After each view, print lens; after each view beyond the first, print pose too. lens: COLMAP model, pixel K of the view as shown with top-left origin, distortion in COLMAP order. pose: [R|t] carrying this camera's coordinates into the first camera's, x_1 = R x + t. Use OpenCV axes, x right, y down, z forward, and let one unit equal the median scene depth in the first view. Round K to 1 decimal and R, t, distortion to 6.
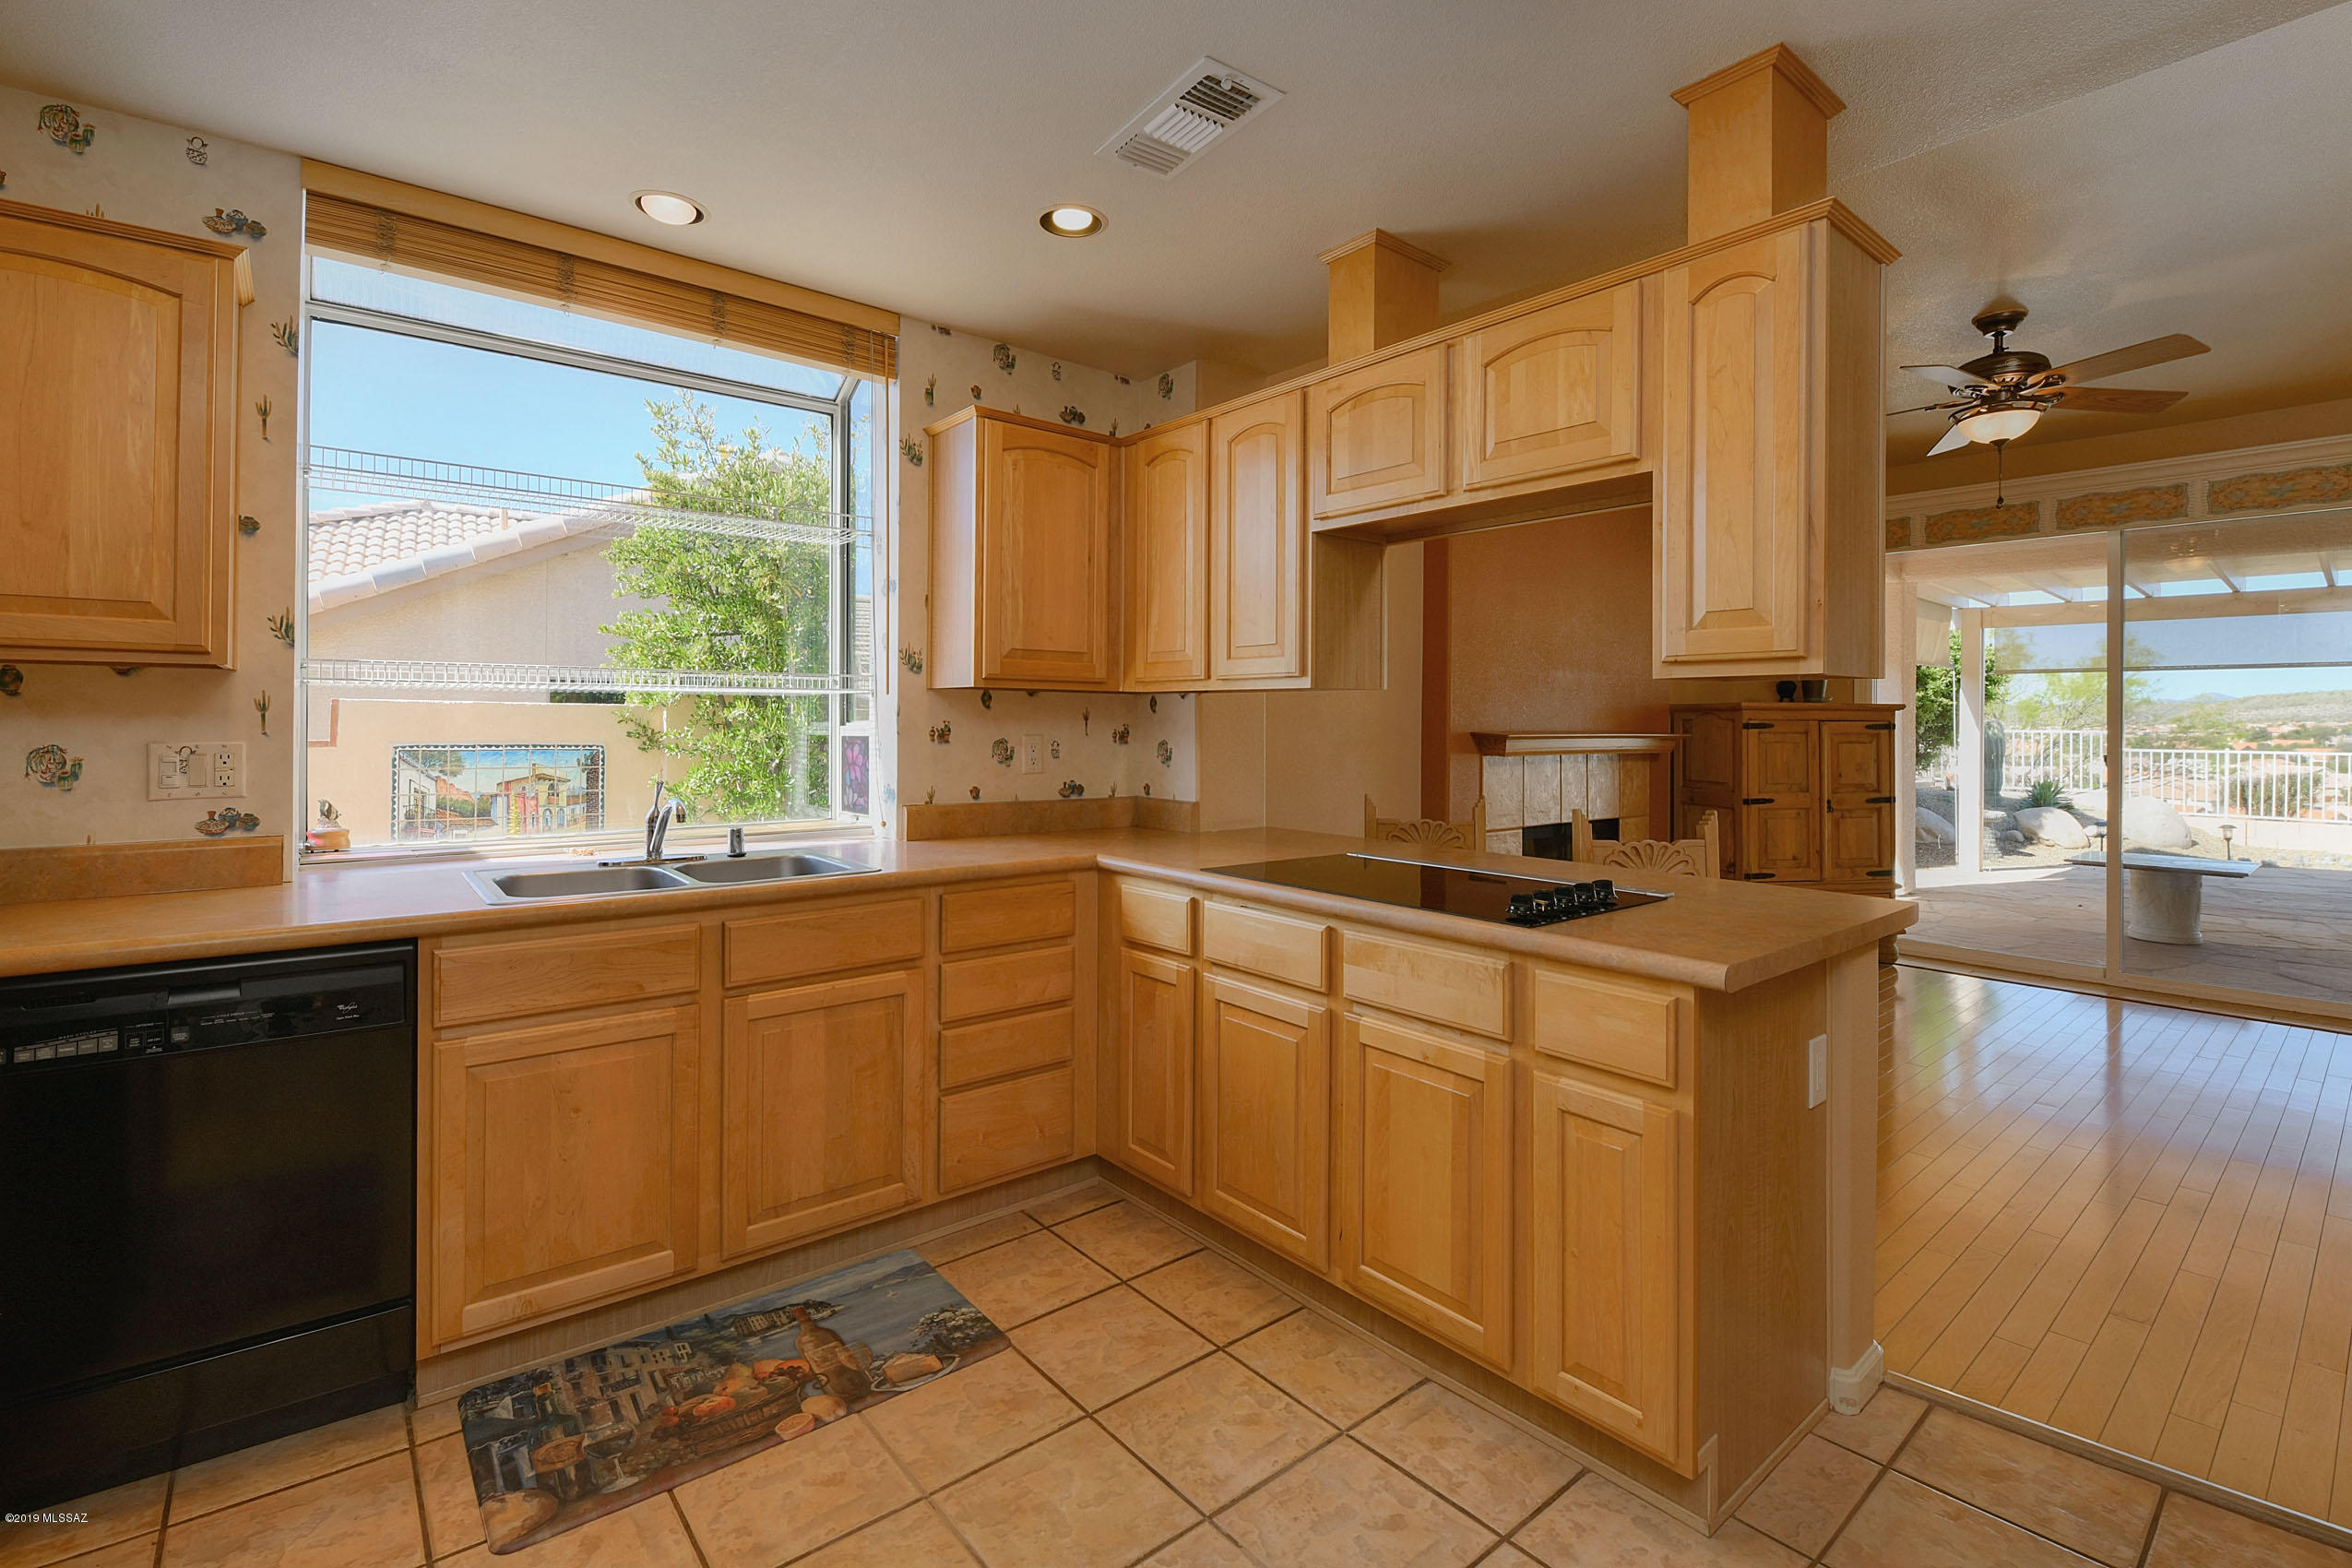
lens RADIAL K [[1052.0, 0, 1171.5], [0, 1052.0, 705.4], [0, 0, 1]] dist [0.020321, -0.014379]
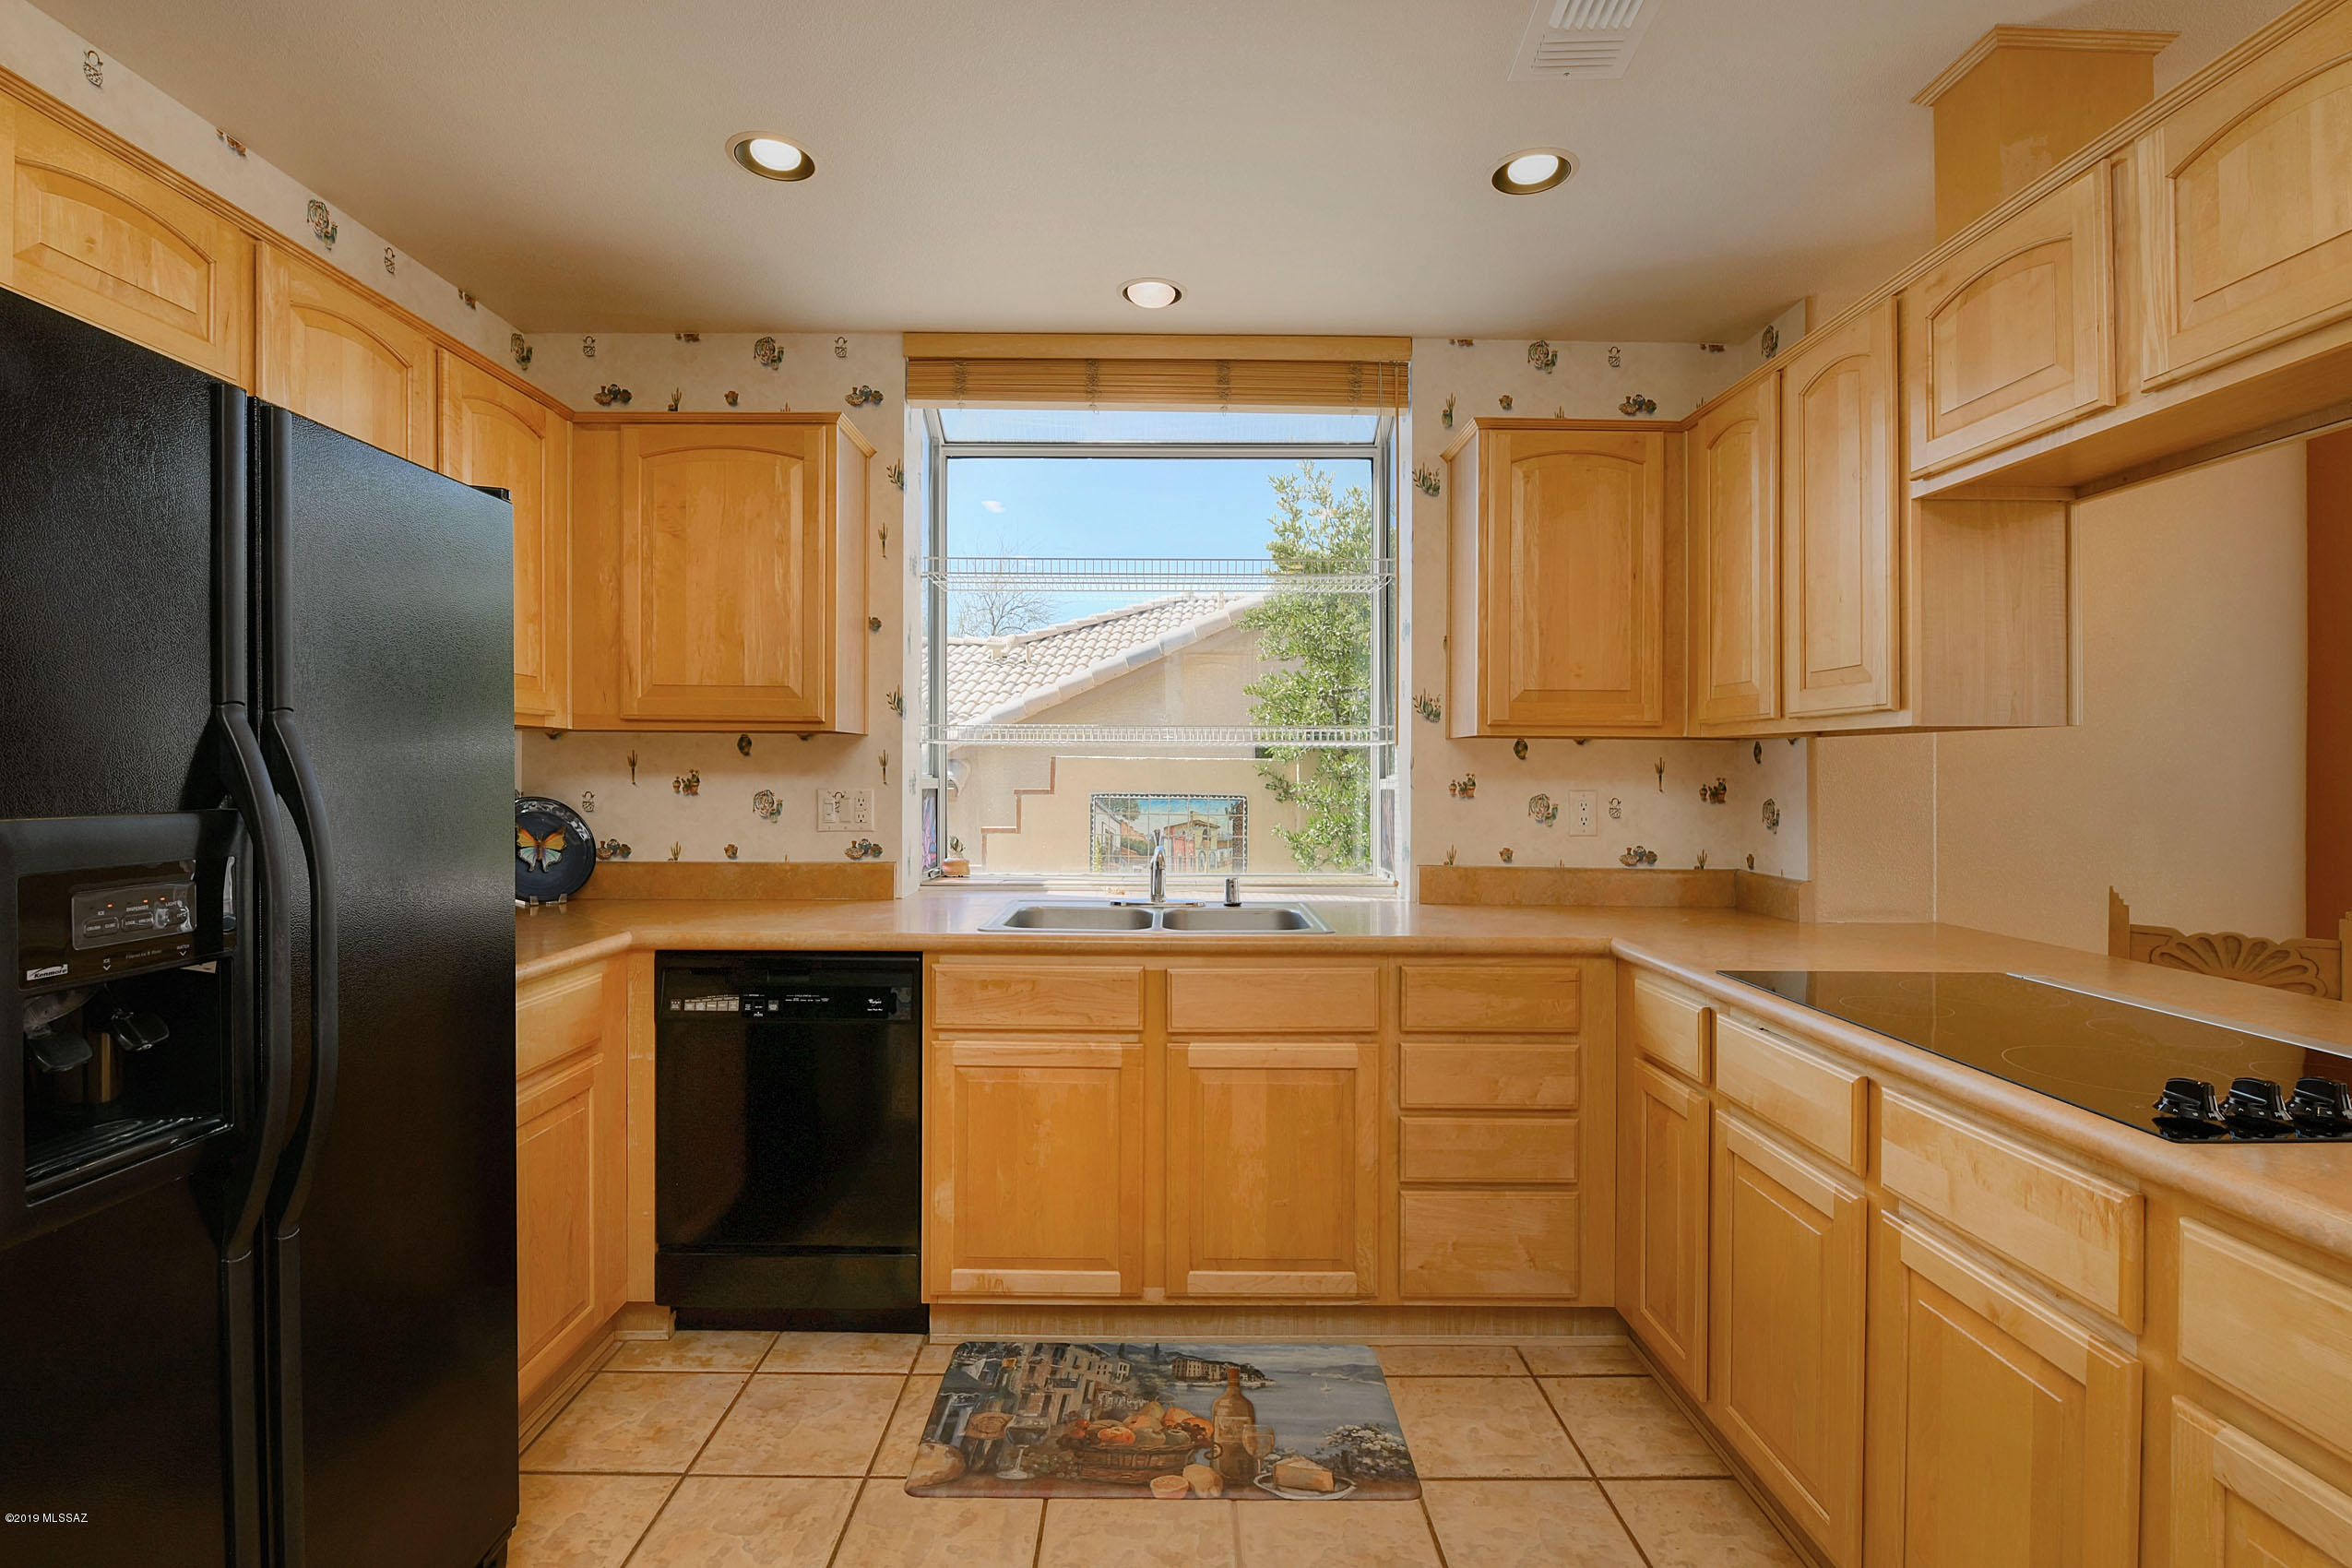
lens RADIAL K [[1069.0, 0, 1179.8], [0, 1069.0, 756.6], [0, 0, 1]] dist [0.011348, -0.009910]
pose [[0.784105, -0.009487, -0.620556, 0.216646], [0.008147, 0.999954, -0.004993, 0.003546], [0.620575, -0.001140, 0.784147, 0.173305]]
